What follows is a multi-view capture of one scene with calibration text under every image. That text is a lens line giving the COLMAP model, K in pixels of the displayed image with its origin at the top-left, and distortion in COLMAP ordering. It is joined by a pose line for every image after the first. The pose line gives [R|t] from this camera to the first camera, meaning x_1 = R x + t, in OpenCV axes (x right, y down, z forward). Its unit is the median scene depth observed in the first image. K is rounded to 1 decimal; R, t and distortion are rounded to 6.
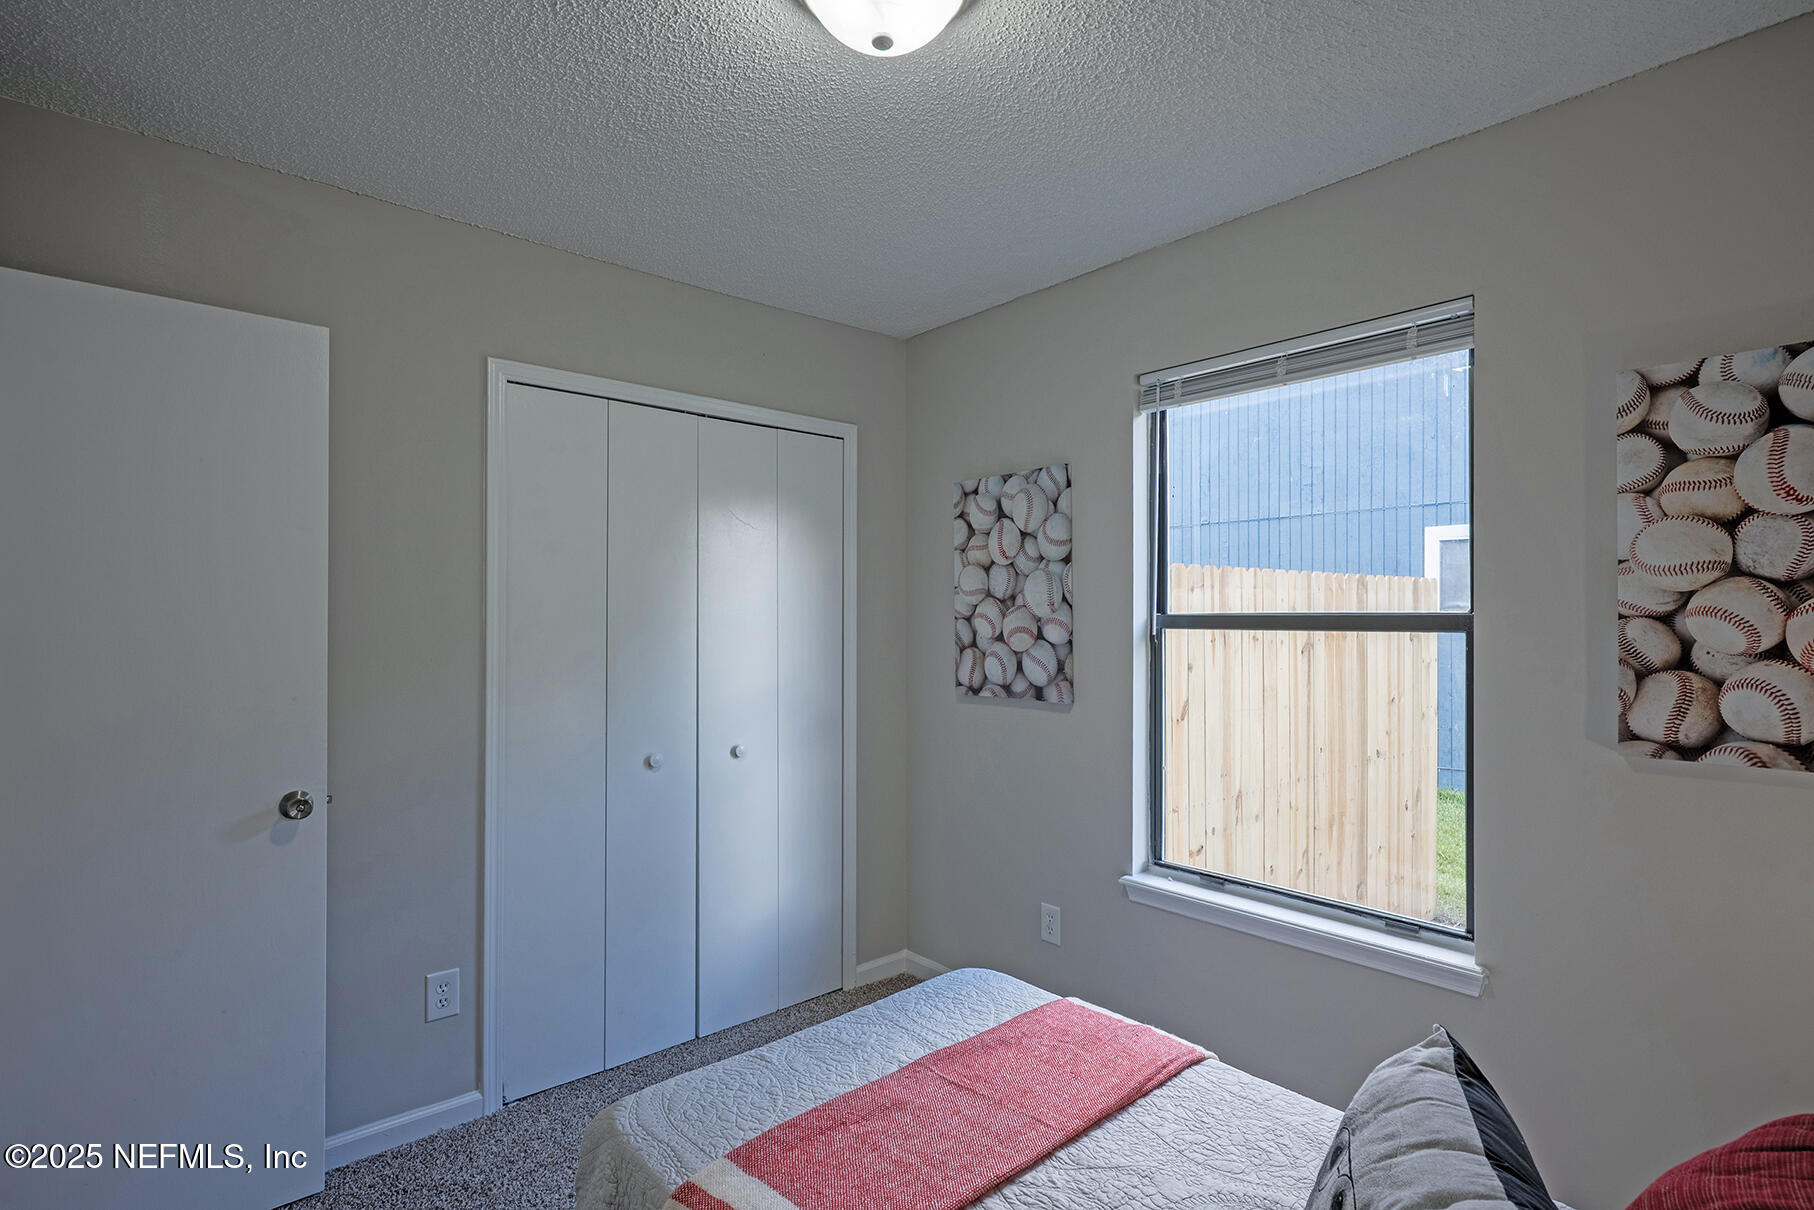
lens RADIAL K [[879.7, 0, 891.0], [0, 879.7, 603.0], [0, 0, 1]] dist [-0.005320, 0.002597]
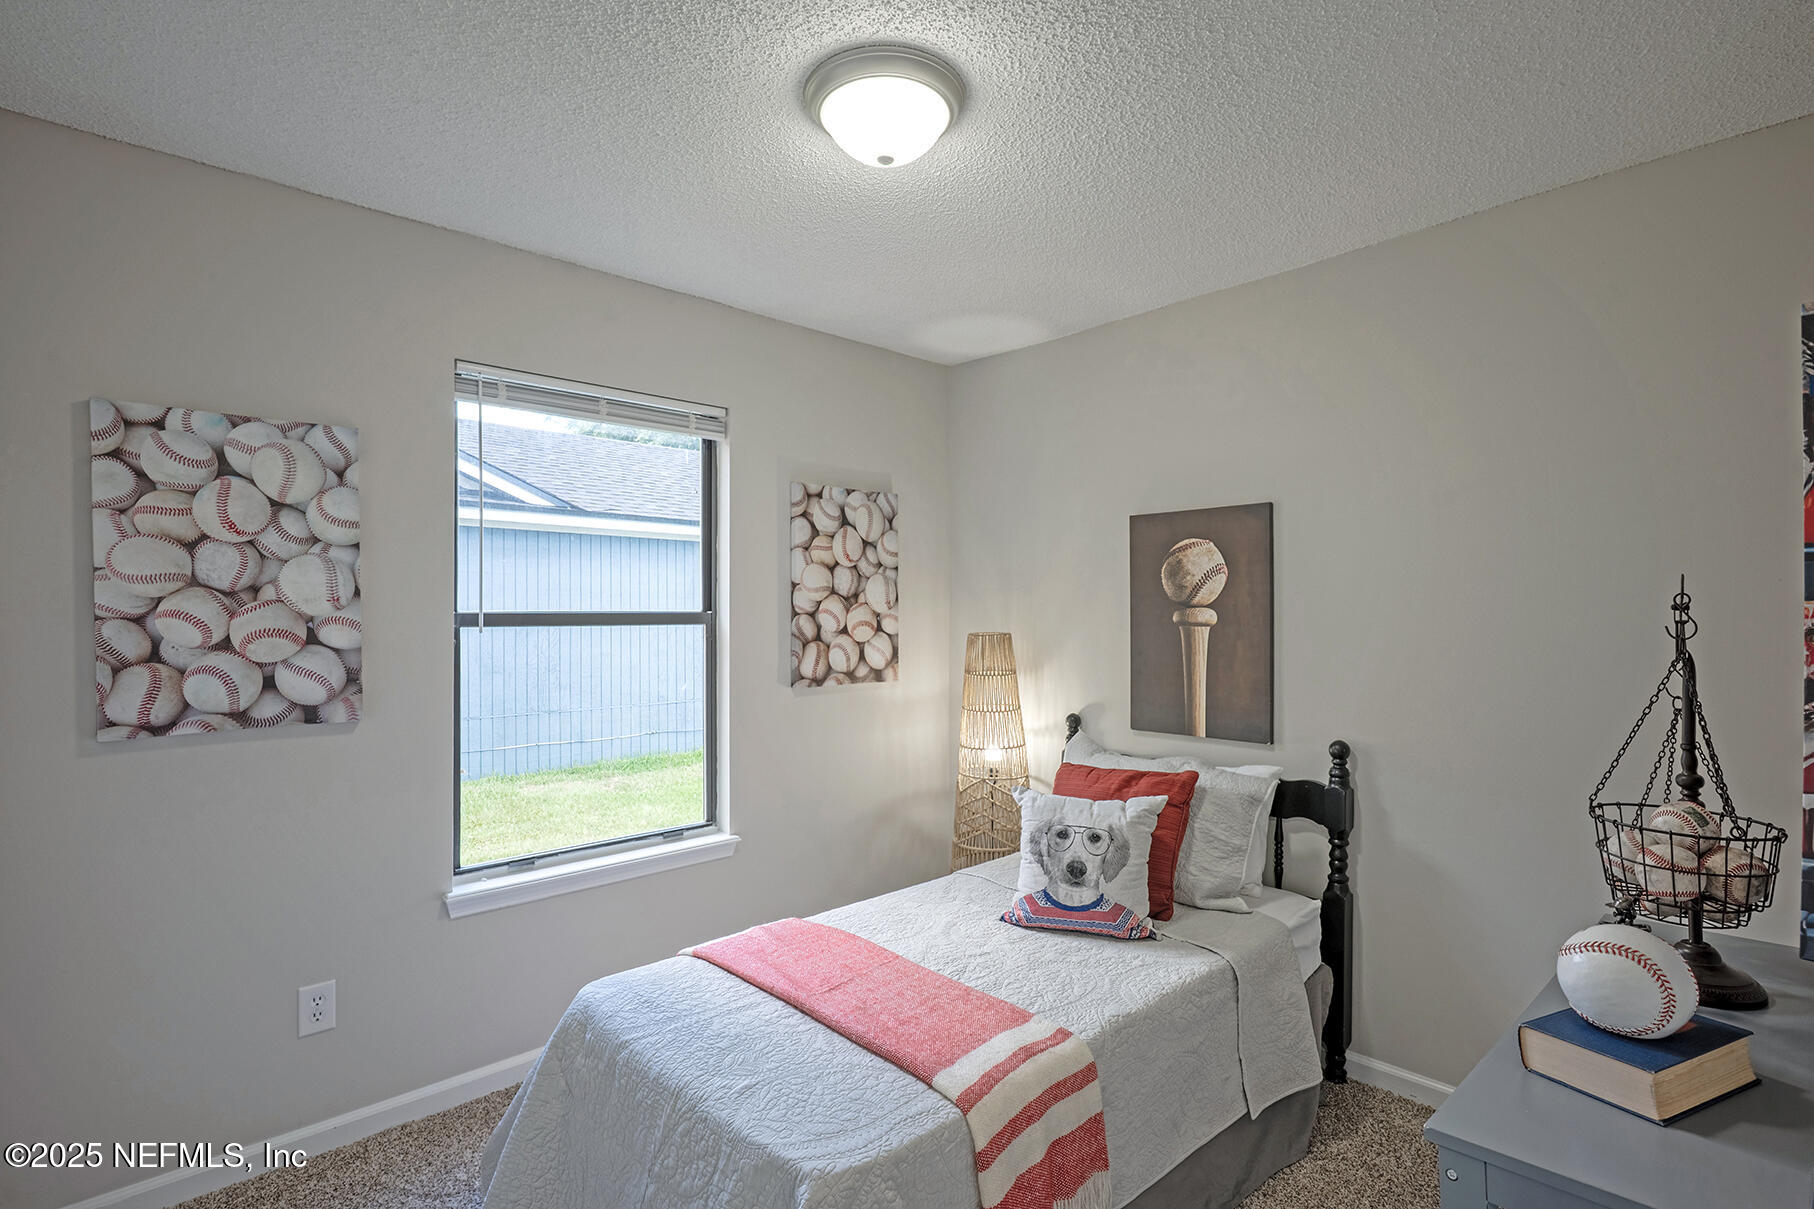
lens RADIAL K [[782.3, 0, 741.3], [0, 782.3, 597.7], [0, 0, 1]] dist [-0.013390, 0.000105]
pose [[0.085899, 0.023115, 0.996036, -0.460271], [-0.011146, 0.999691, -0.022239, 0.010793], [-0.996241, -0.009192, 0.086130, 0.543413]]
